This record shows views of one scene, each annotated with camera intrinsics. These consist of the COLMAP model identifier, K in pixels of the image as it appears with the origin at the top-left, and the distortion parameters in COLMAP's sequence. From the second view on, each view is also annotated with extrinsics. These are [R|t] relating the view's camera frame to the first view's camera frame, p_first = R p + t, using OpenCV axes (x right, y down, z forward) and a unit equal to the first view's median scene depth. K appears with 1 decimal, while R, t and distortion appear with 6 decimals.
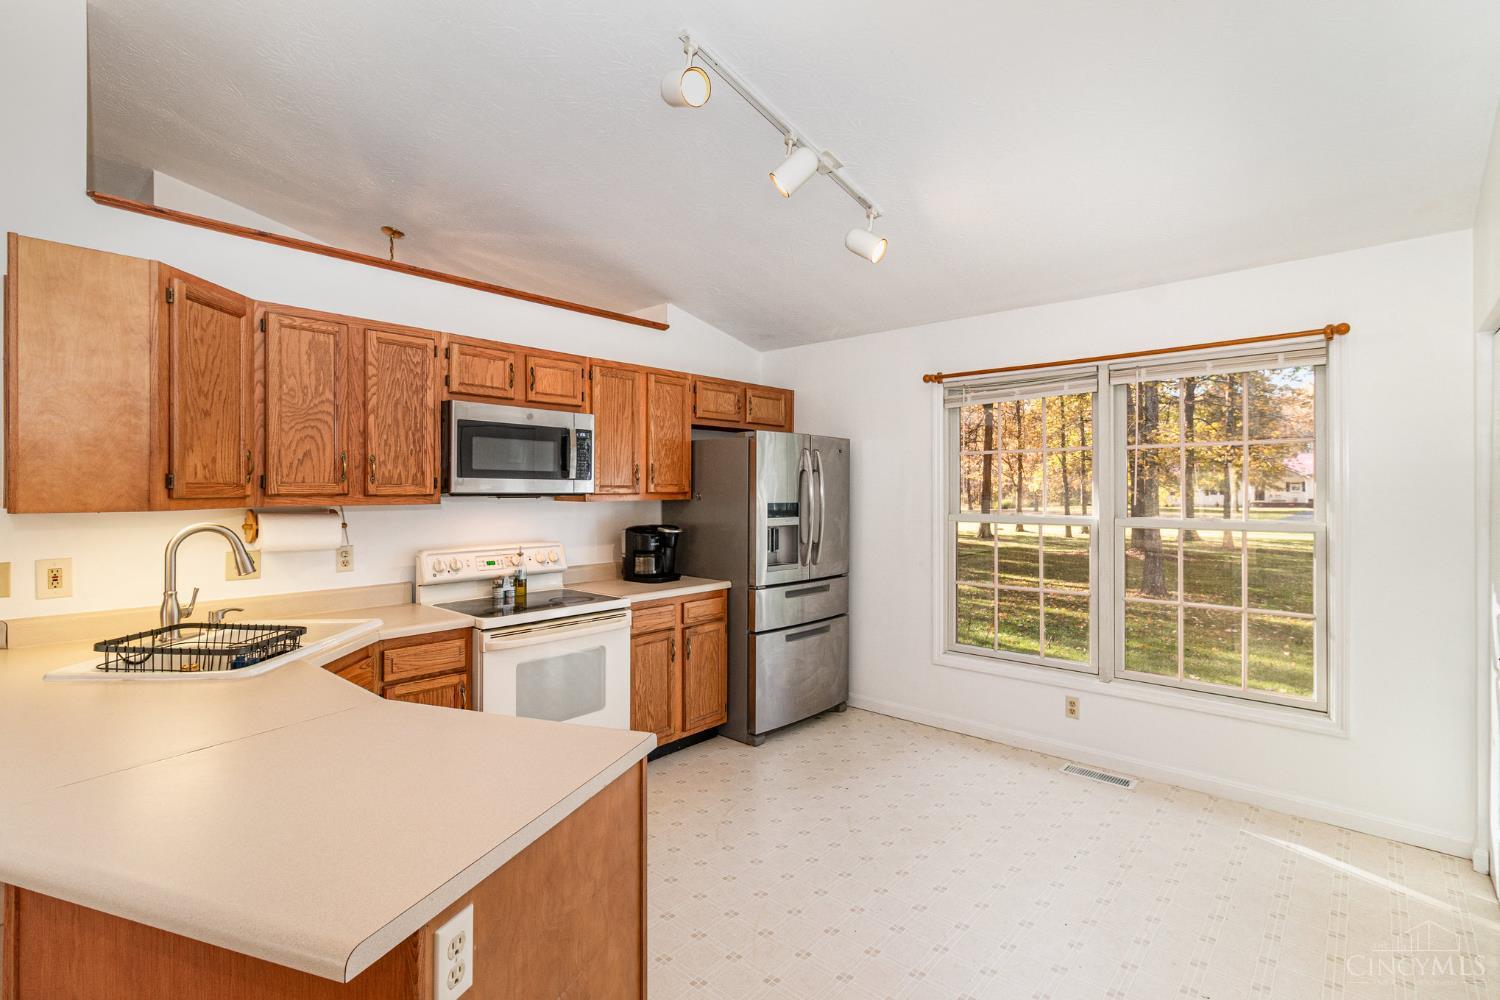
lens RADIAL K [[690.5, 0, 747.7], [0, 690.5, 487.7], [0, 0, 1]] dist [0.001442, 0.001788]
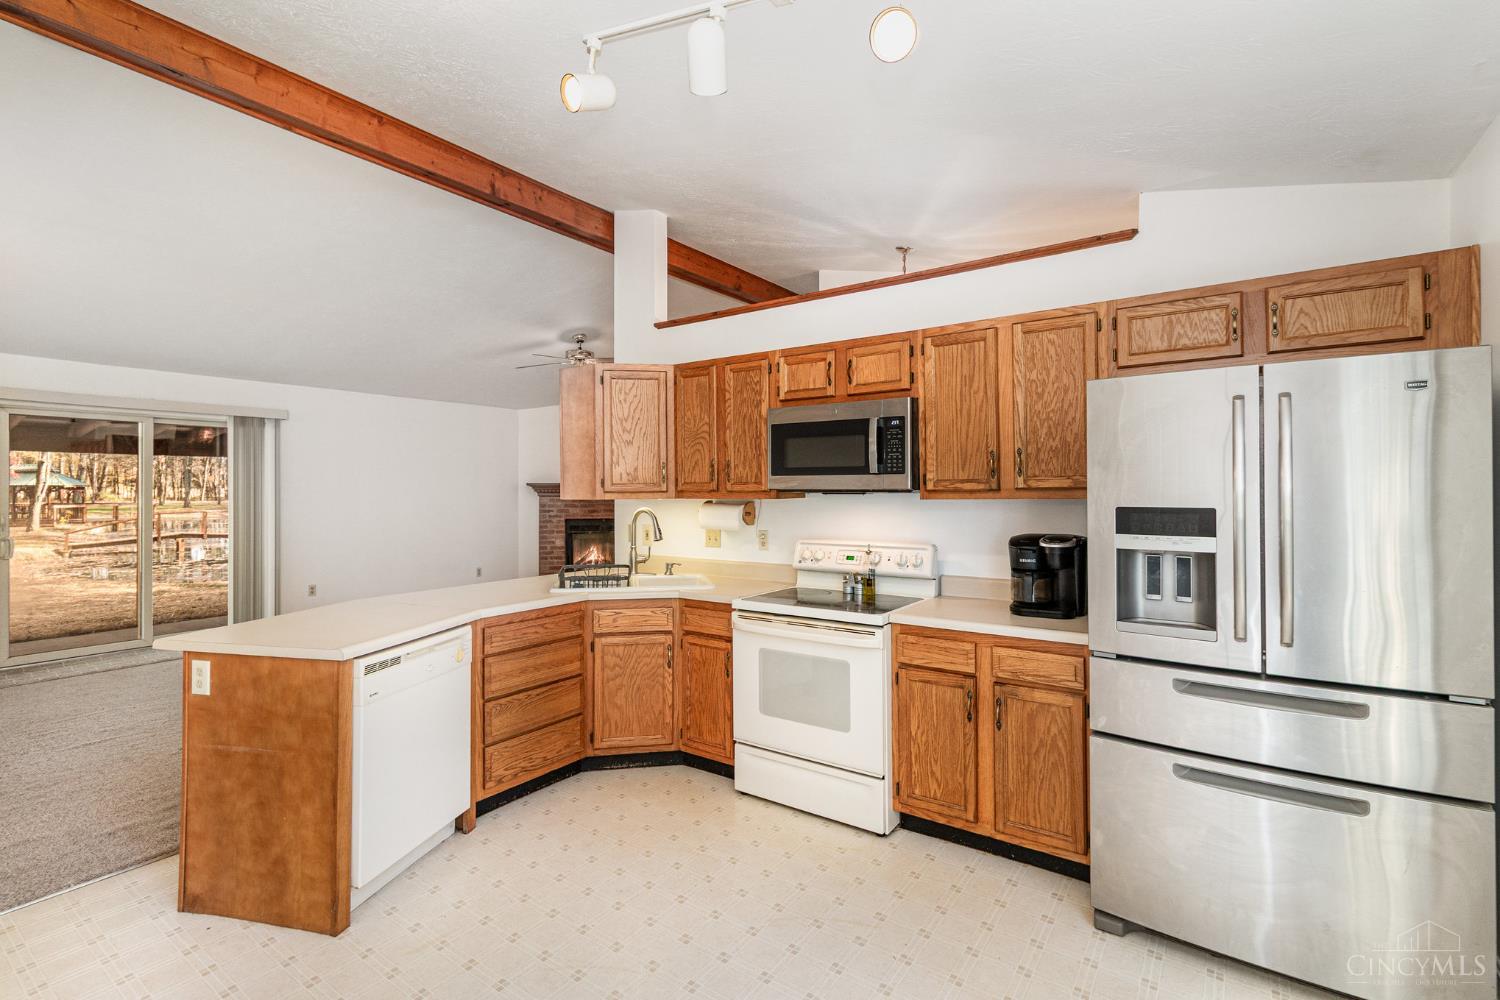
lens RADIAL K [[690.5, 0, 747.0], [0, 690.5, 486.3], [0, 0, 1]] dist [0.001442, 0.001788]
pose [[0.120241, -0.006116, -0.992726, 0.583022], [0.008412, 0.999951, -0.005142, 0.006755], [0.992709, -0.007733, 0.120286, 0.680129]]
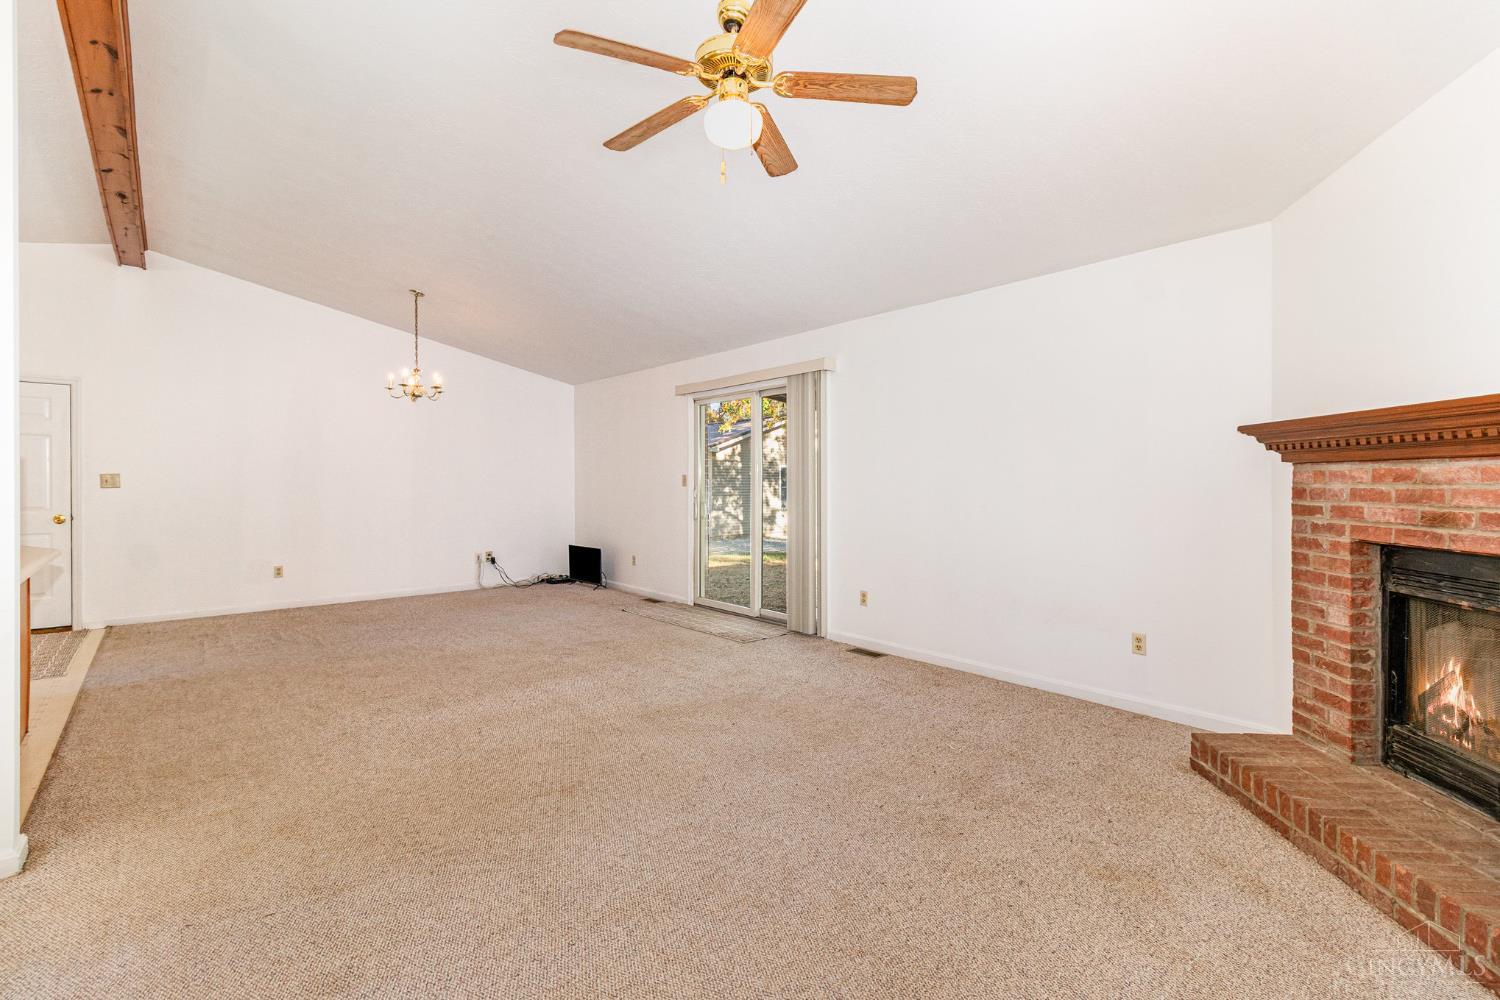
lens RADIAL K [[690.5, 0, 750.9], [0, 690.5, 489.6], [0, 0, 1]] dist [0.001442, 0.001788]
pose [[-0.990564, -0.002291, 0.137033, -1.458452], [-0.002024, 0.999996, 0.002083, 0.053527], [-0.137037, 0.001786, -0.990564, 1.132344]]
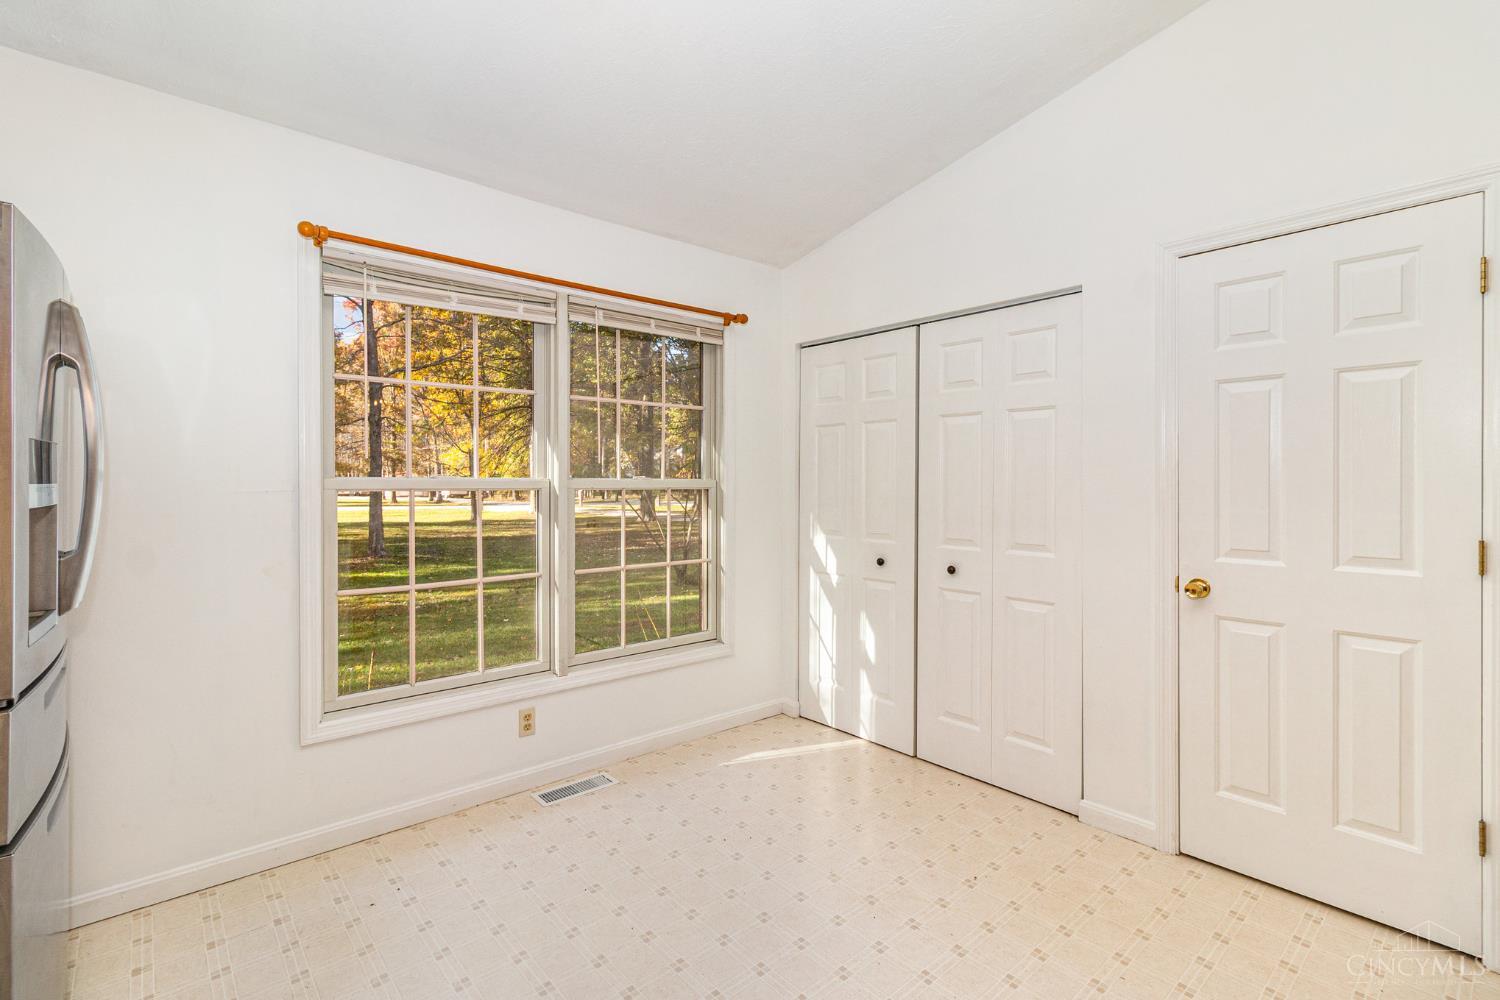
lens RADIAL K [[690.5, 0, 755.8], [0, 690.5, 485.7], [0, 0, 1]] dist [0.001442, 0.001788]
pose [[0.128415, -0.006442, 0.991700, -0.269261], [-0.006379, 0.999953, 0.007322, 0.043501], [-0.991700, -0.007266, 0.128368, 0.646234]]
